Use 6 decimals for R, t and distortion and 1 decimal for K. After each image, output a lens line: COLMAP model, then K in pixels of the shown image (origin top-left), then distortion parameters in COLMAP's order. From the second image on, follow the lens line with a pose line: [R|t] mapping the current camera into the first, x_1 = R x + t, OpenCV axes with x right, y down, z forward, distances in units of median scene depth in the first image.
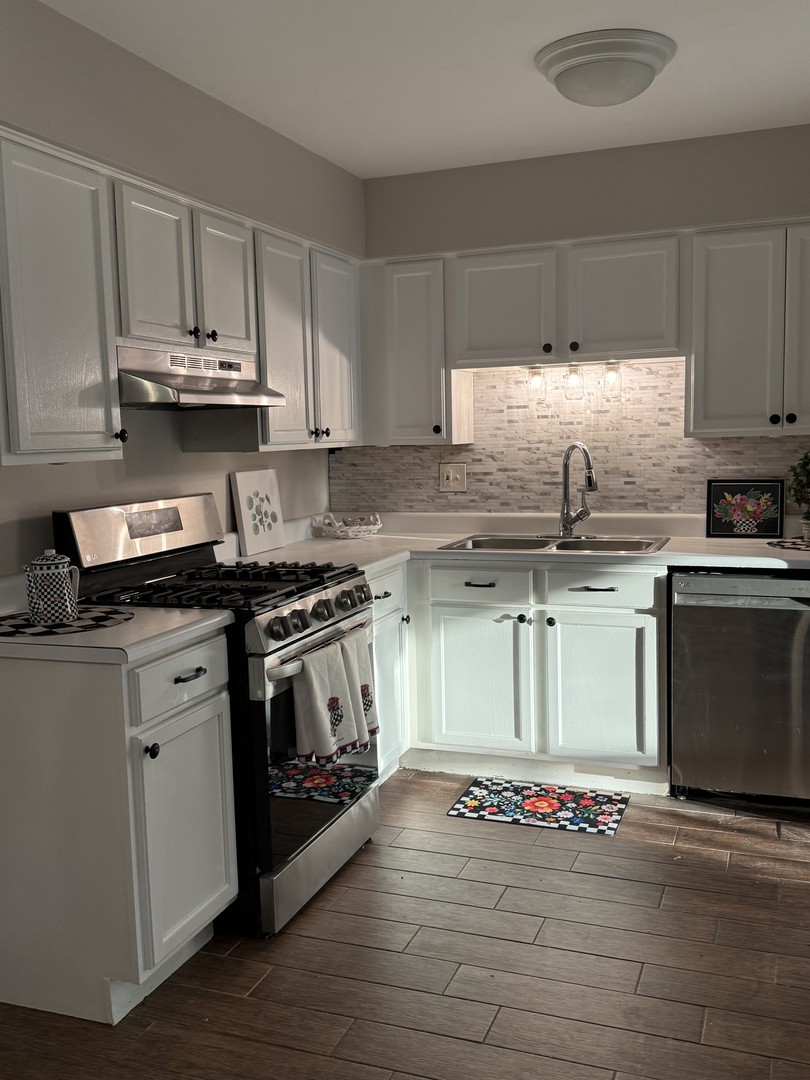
lens RADIAL K [[1021.3, 0, 405.0], [0, 1021.3, 540.0], [0, 0, 1]] dist [0.143520, -0.005607]
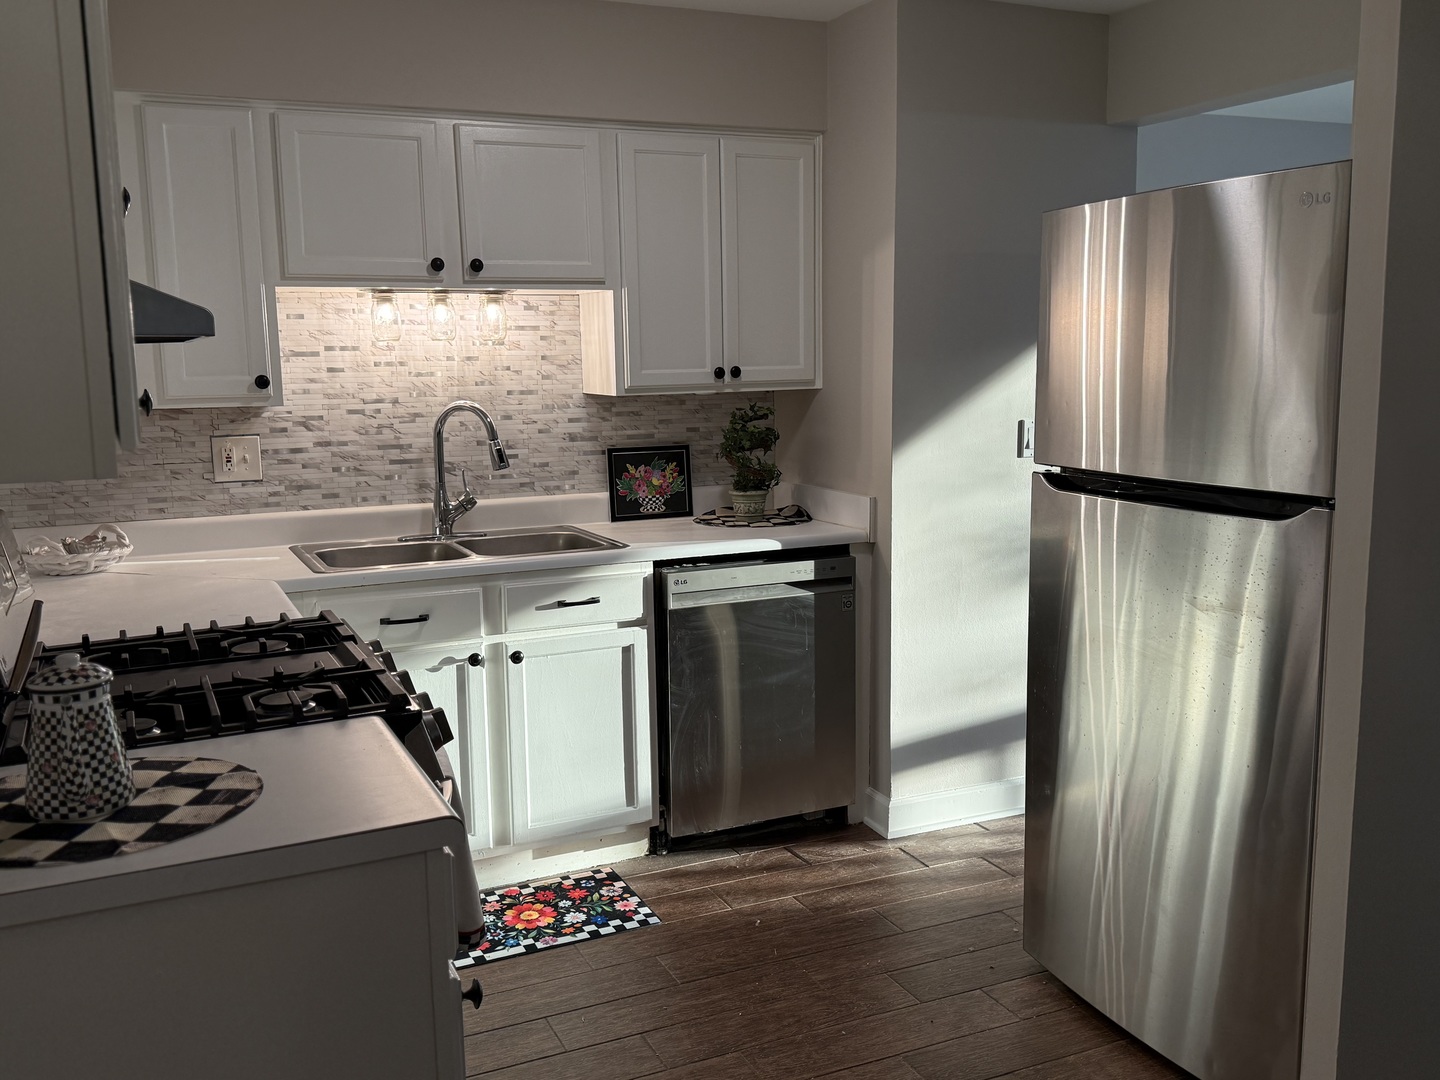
lens RADIAL K [[1309.1, 0, 720.0], [0, 1309.1, 540.0], [0, 0, 1]] dist [0.143843, -0.005660]
pose [[0.697143, -0.089847, 0.711280, -0.363065], [0.078169, 0.995727, 0.049162, -0.031343], [-0.712658, 0.021327, 0.701187, 0.240334]]
